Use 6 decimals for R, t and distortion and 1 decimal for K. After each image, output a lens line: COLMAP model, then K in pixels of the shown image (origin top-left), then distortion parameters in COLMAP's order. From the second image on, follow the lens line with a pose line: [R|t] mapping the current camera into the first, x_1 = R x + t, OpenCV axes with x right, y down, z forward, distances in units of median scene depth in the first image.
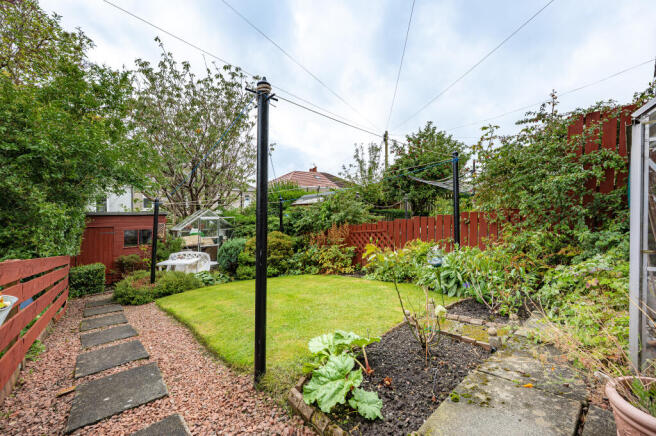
lens RADIAL K [[268.1, 0, 328.7], [0, 268.1, 205.8], [0, 0, 1]] dist [0.000018, -0.000093]
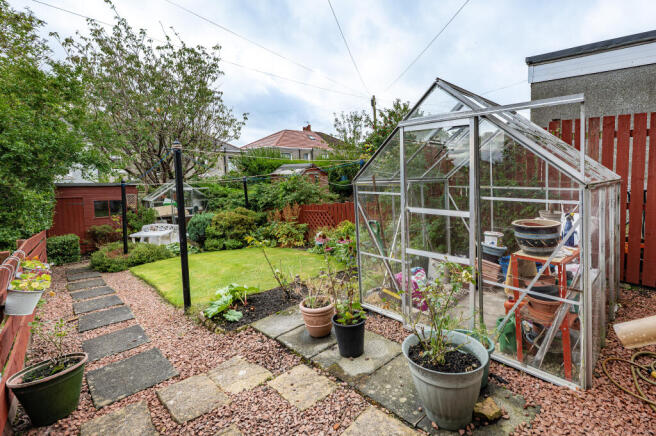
lens RADIAL K [[282.1, 0, 328.0], [0, 282.1, 218.0], [0, 0, 1]] dist [-0.001360, -0.000860]
pose [[0.998866, 0.011852, 0.046116, 0.104521], [-0.018846, 0.987839, 0.154333, -0.045700], [-0.043726, -0.155027, 0.986942, -0.140894]]
